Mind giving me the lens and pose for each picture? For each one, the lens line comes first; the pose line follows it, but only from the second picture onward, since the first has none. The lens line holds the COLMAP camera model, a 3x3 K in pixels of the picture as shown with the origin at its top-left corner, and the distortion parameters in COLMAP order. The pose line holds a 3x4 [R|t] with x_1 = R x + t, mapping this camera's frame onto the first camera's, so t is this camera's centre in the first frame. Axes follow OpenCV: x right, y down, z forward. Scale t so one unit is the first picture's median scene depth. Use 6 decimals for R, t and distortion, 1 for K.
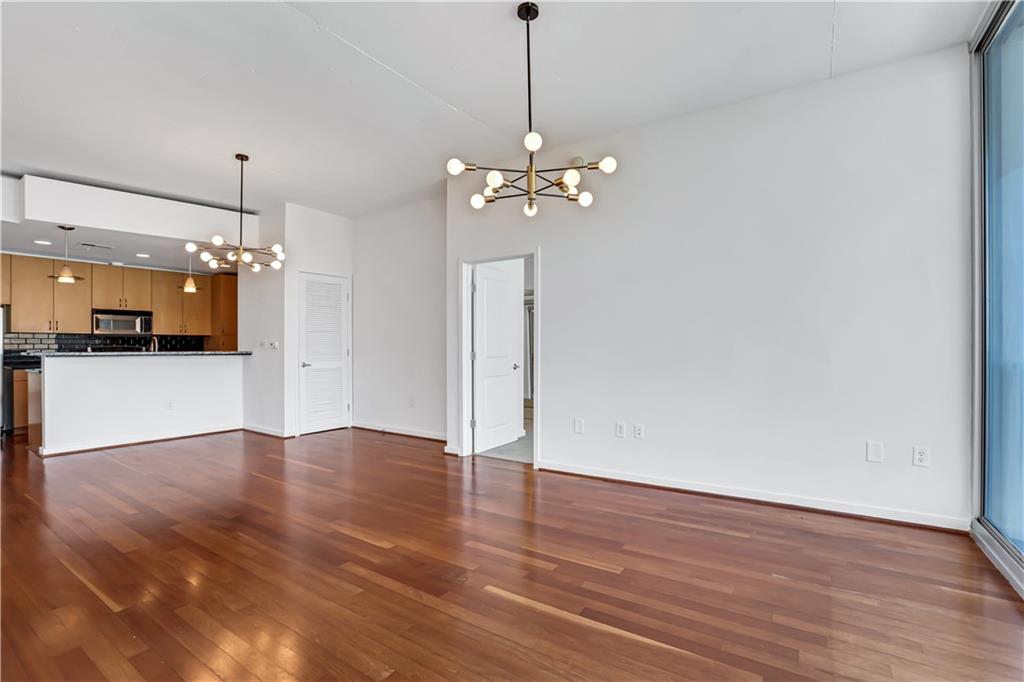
lens RADIAL K [[474.0, 0, 518.8], [0, 474.0, 341.5], [0, 0, 1]] dist [-0.040665, 0.011948]
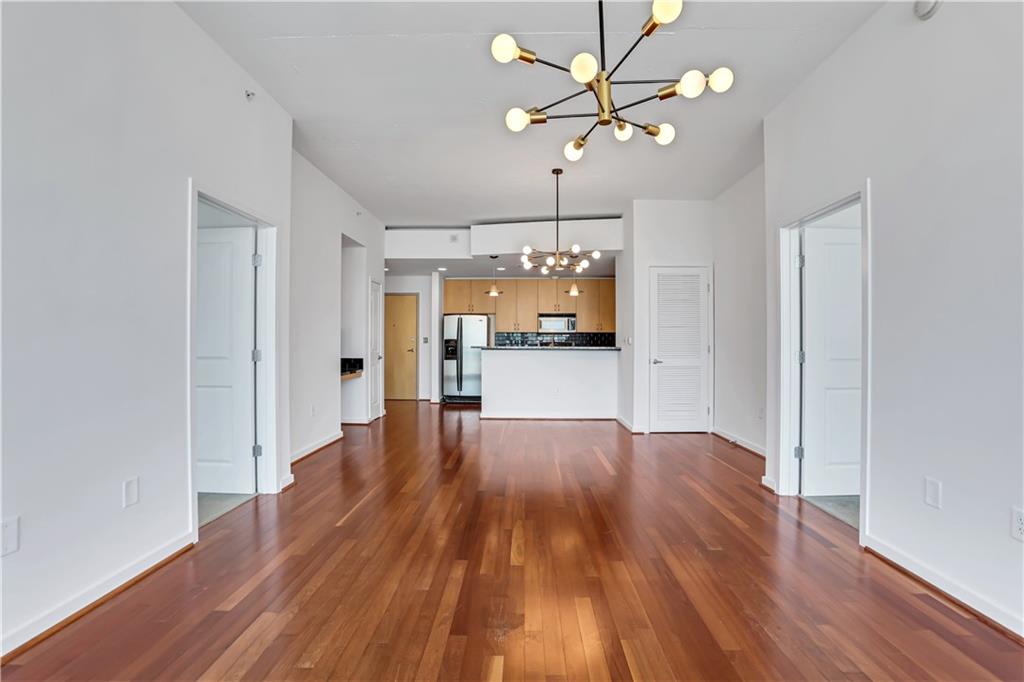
lens RADIAL K [[478.0, 0, 517.2], [0, 478.0, 333.8], [0, 0, 1]] dist [-0.051999, 0.021018]
pose [[0.549442, -0.010504, -0.835466, 0.203368], [0.002310, 0.999936, -0.011053, 0.002314], [0.835529, 0.004143, 0.549431, 0.207740]]
